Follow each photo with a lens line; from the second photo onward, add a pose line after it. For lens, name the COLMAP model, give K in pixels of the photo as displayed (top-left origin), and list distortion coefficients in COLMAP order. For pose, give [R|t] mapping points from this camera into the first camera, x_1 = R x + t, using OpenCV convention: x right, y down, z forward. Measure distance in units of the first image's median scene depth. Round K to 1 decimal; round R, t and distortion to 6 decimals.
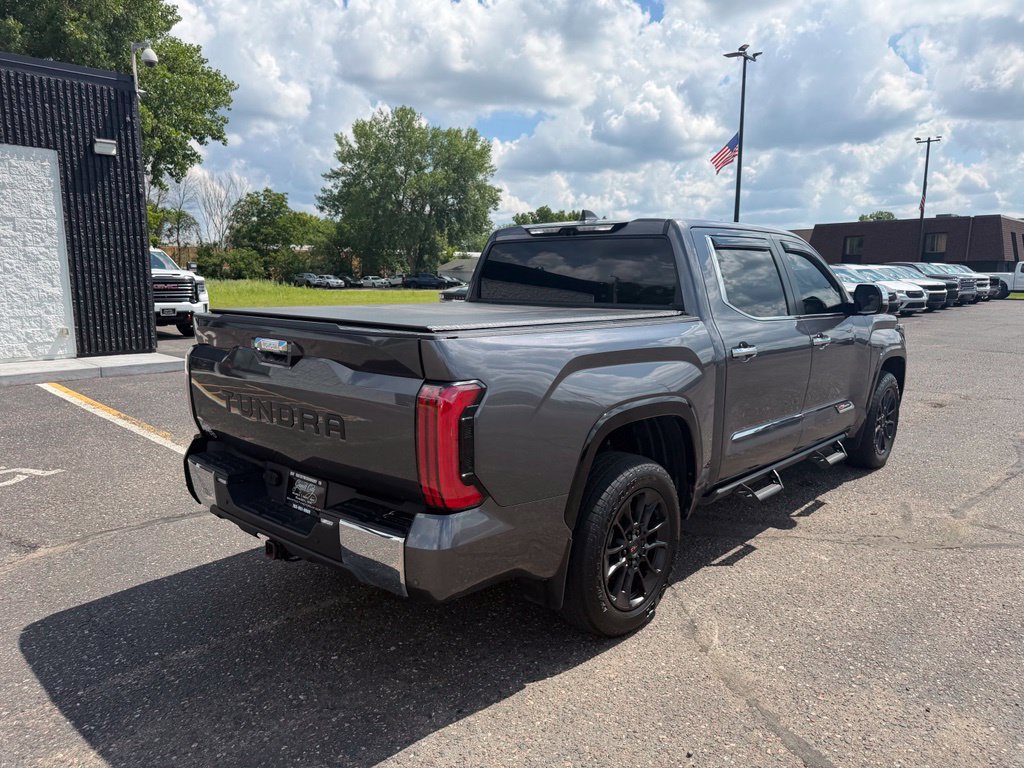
lens RADIAL K [[722.7, 0, 509.6], [0, 722.7, 390.9], [0, 0, 1]] dist [0.018713, -0.022756]
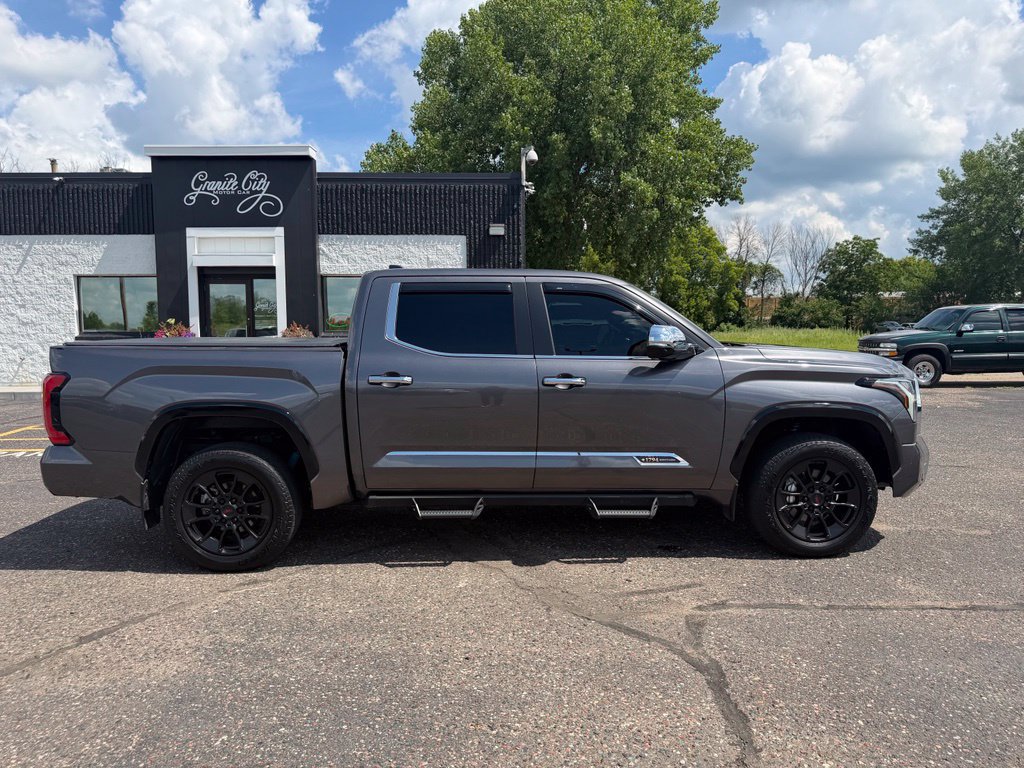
lens RADIAL K [[722.7, 0, 517.6], [0, 722.7, 391.8], [0, 0, 1]] dist [0.018713, -0.022756]
pose [[0.699421, 0.059168, -0.712257, 0.452435], [-0.106481, 0.994072, -0.021984, -0.011056], [0.706734, 0.091218, 0.701575, 0.117082]]
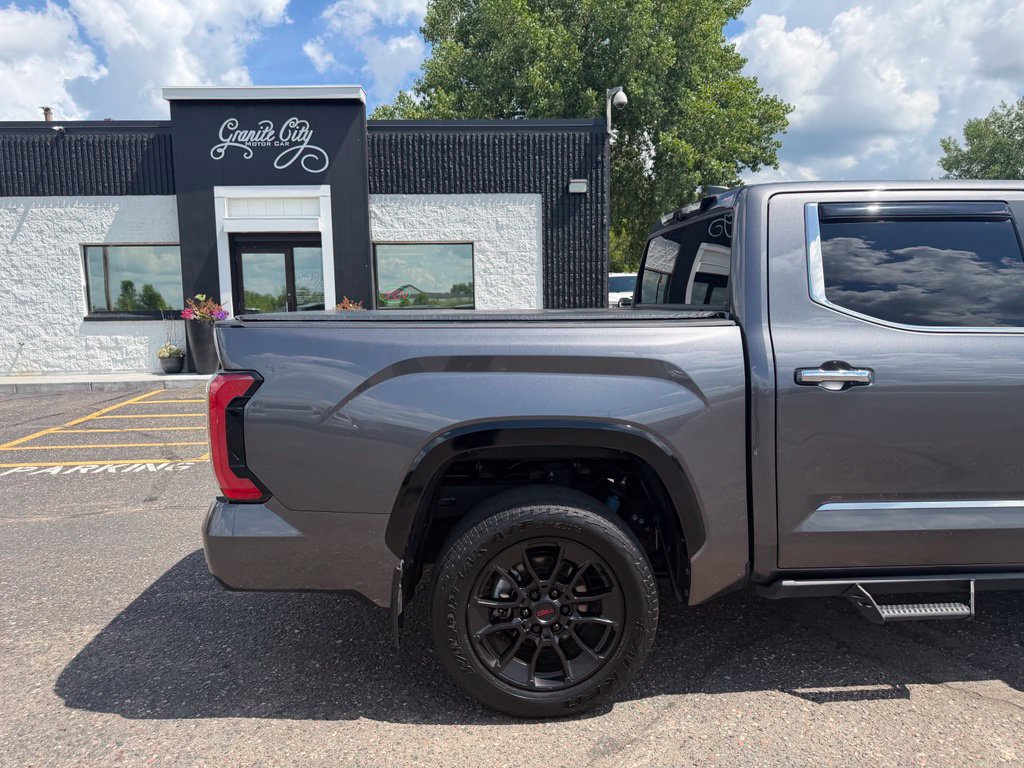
lens RADIAL K [[722.7, 0, 516.0], [0, 722.7, 399.1], [0, 0, 1]] dist [0.018713, -0.022756]
pose [[0.719903, 0.077123, -0.689777, 0.196643], [-0.093434, 0.995530, 0.013794, -0.005361], [0.687757, 0.054518, 0.723891, 0.119050]]
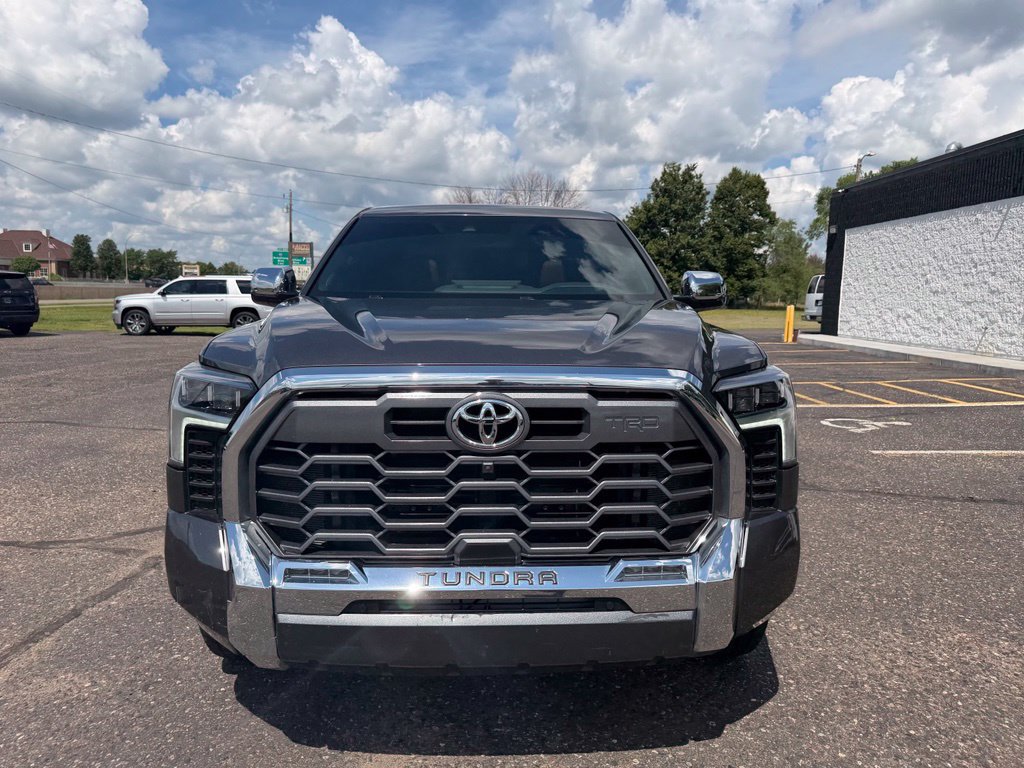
lens RADIAL K [[722.7, 0, 519.0], [0, 722.7, 402.3], [0, 0, 1]] dist [0.018713, -0.022756]
pose [[-0.711526, 0.089217, -0.696973, 0.380599], [-0.128913, 0.958496, 0.254298, -0.104079], [0.690733, 0.270789, -0.670494, 0.766618]]
